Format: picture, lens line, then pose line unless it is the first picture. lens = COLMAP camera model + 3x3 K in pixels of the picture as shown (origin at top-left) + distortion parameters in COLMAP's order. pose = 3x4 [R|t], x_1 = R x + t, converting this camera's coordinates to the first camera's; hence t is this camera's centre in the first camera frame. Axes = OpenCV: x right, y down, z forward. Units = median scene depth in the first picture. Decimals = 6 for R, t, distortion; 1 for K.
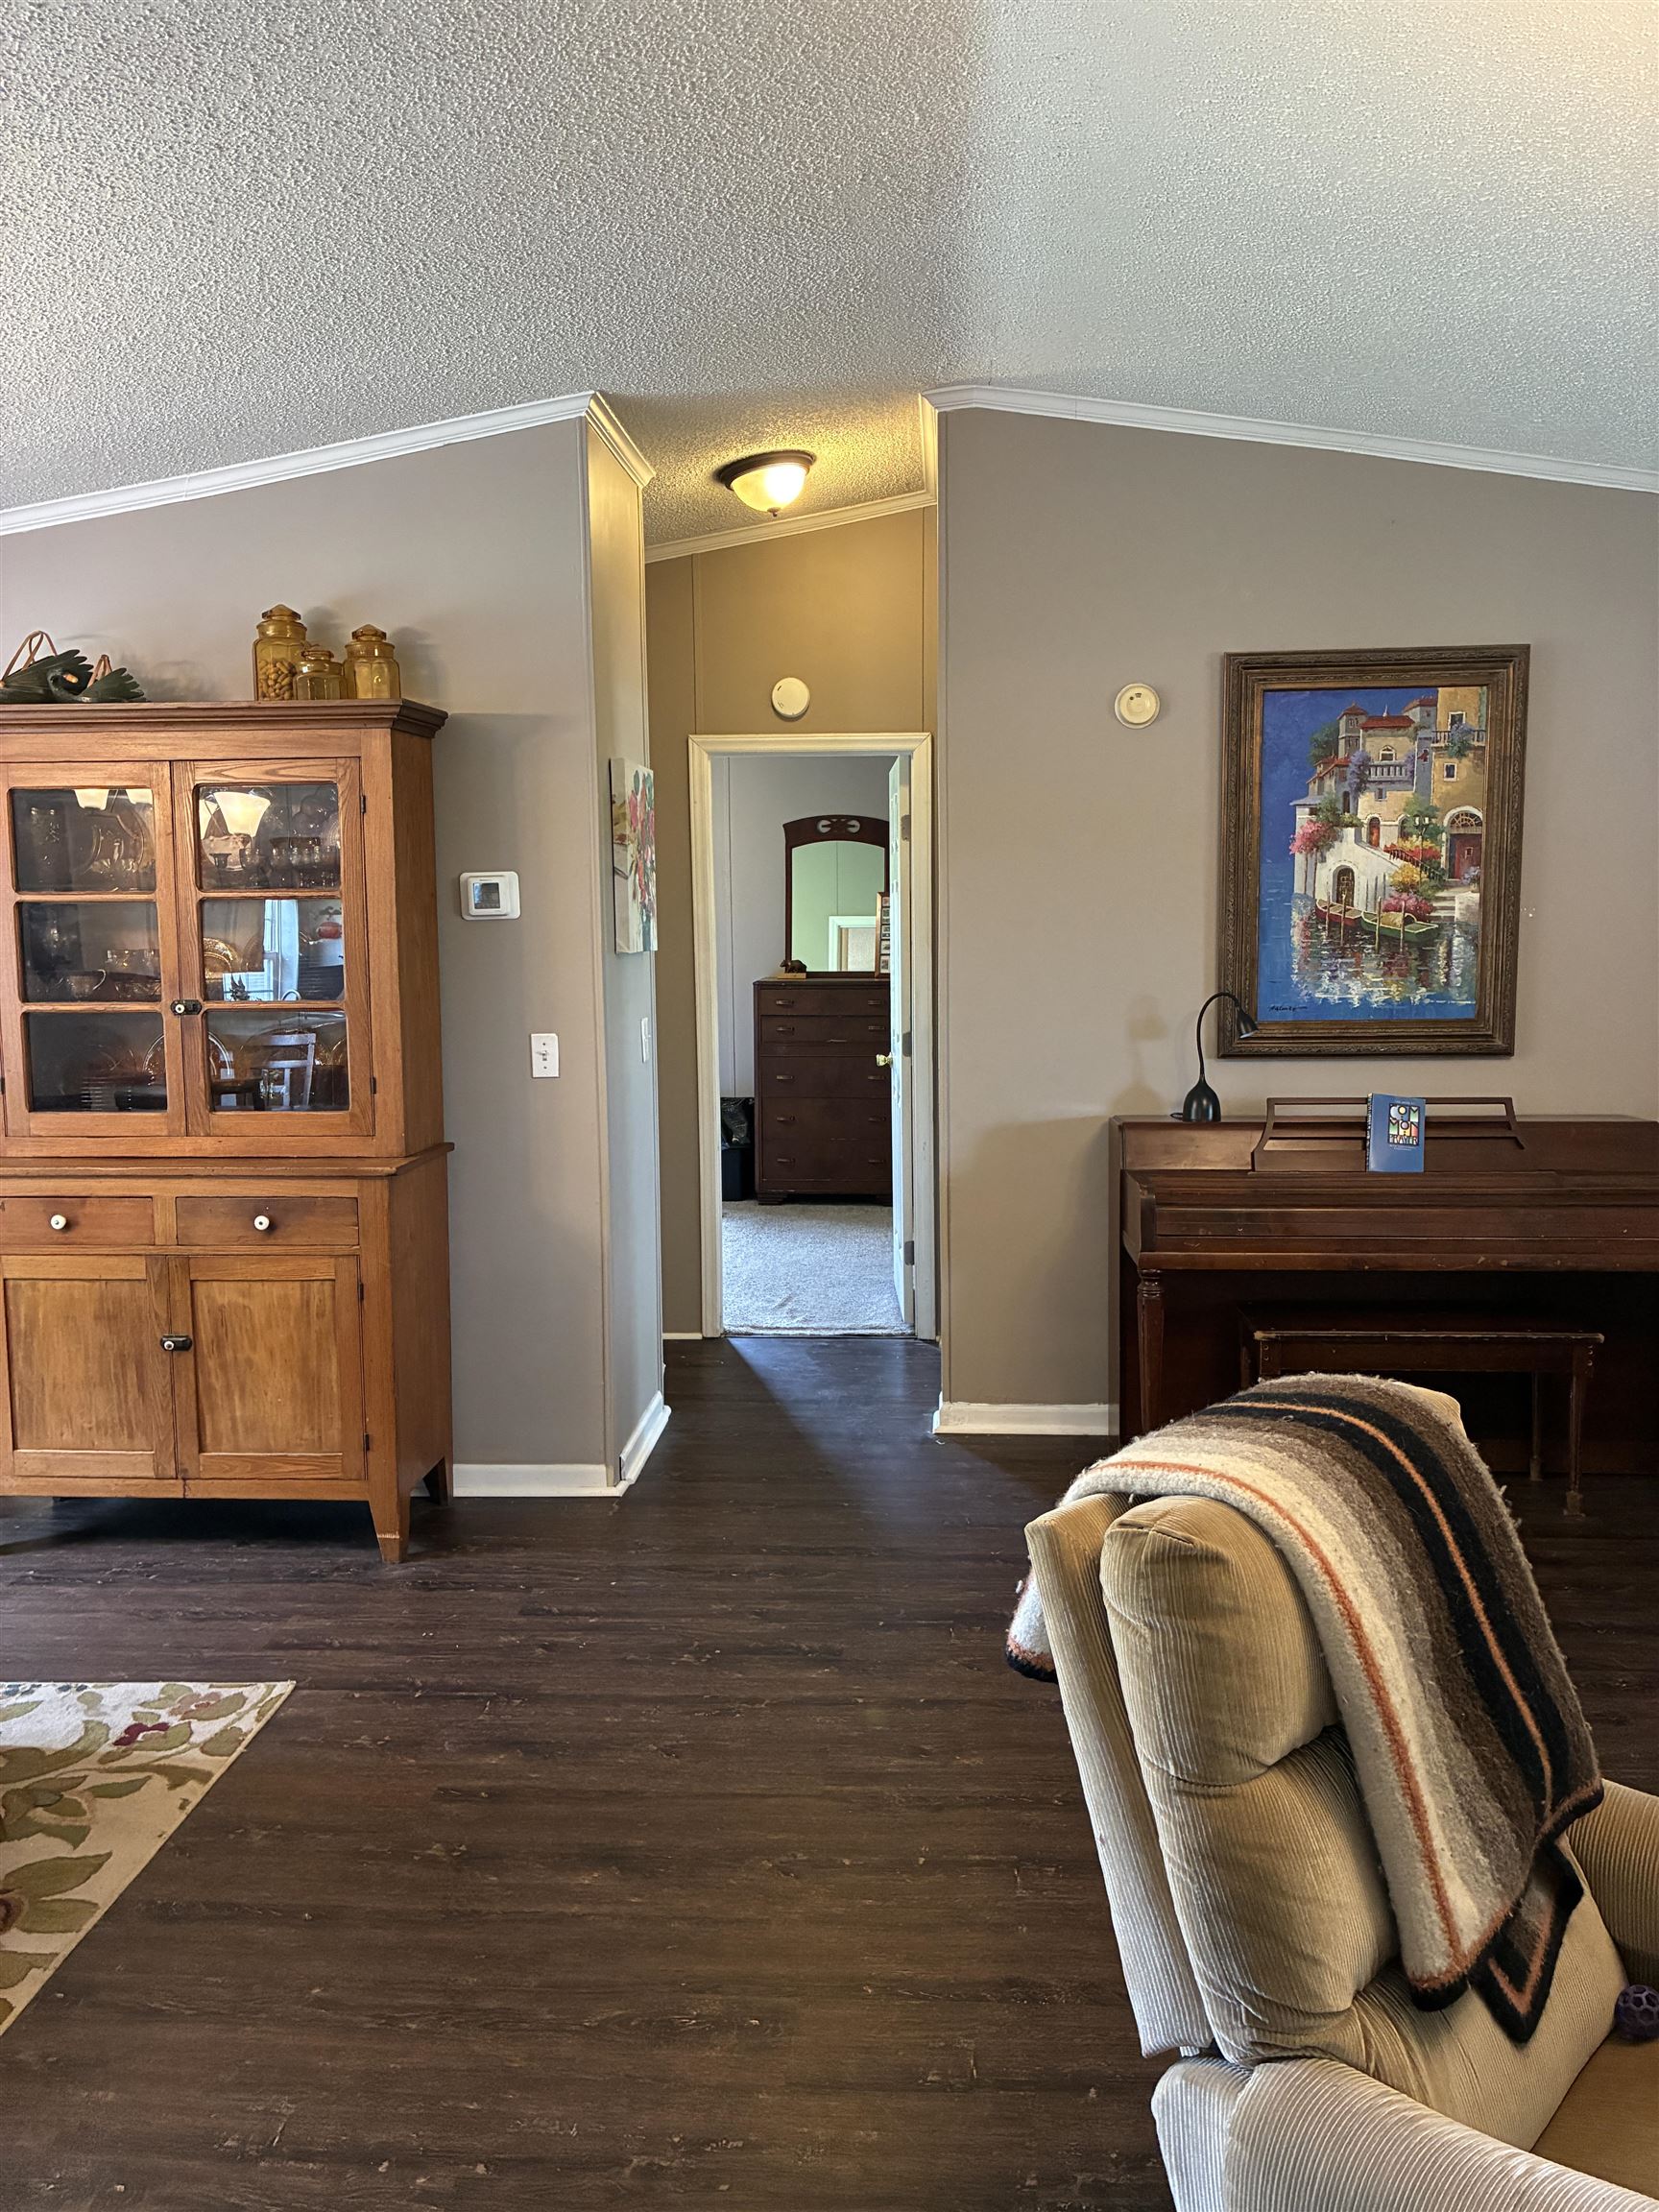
lens RADIAL K [[1649.6, 0, 837.6], [0, 1649.6, 1095.8], [0, 0, 1]] dist [0.087398, -0.198974]
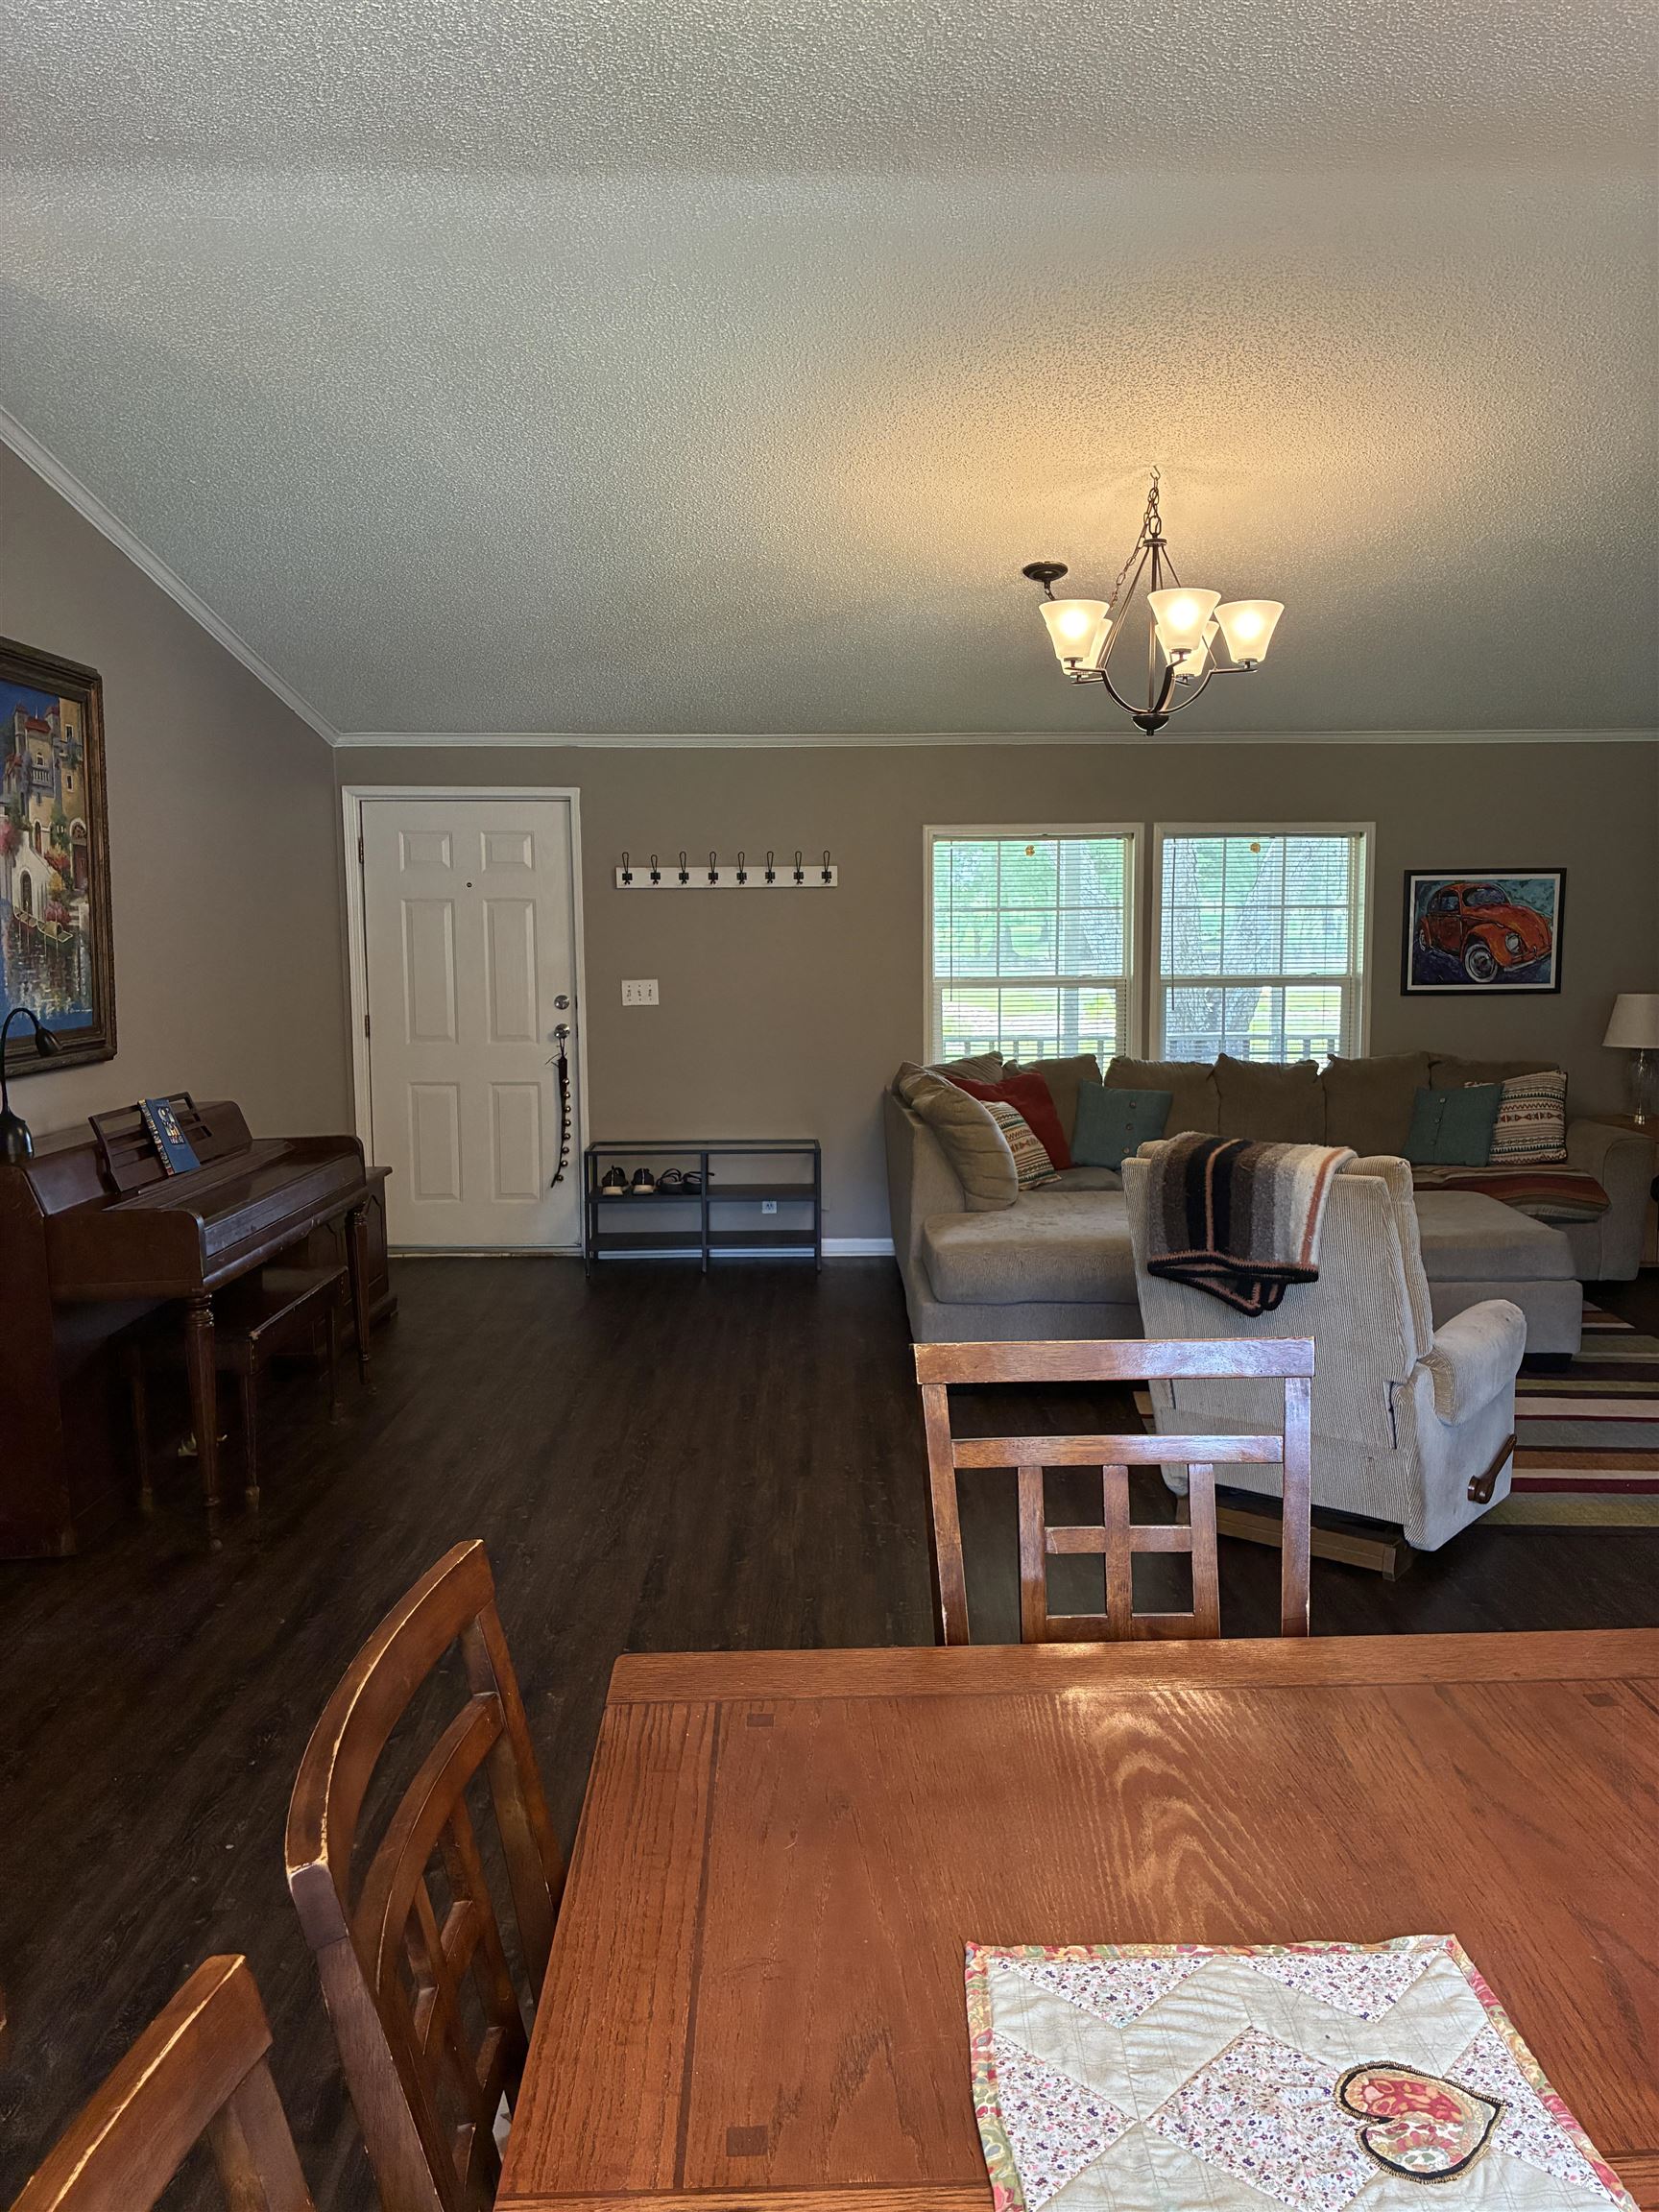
lens RADIAL K [[1686.3, 0, 829.5], [0, 1686.3, 1106.0], [0, 0, 1]] dist [0.061543, -0.055561]
pose [[-0.066971, -0.097806, 0.992950, -0.704328], [0.120945, 0.987050, 0.105382, -0.053926], [-0.990398, 0.127149, -0.054275, 0.620213]]
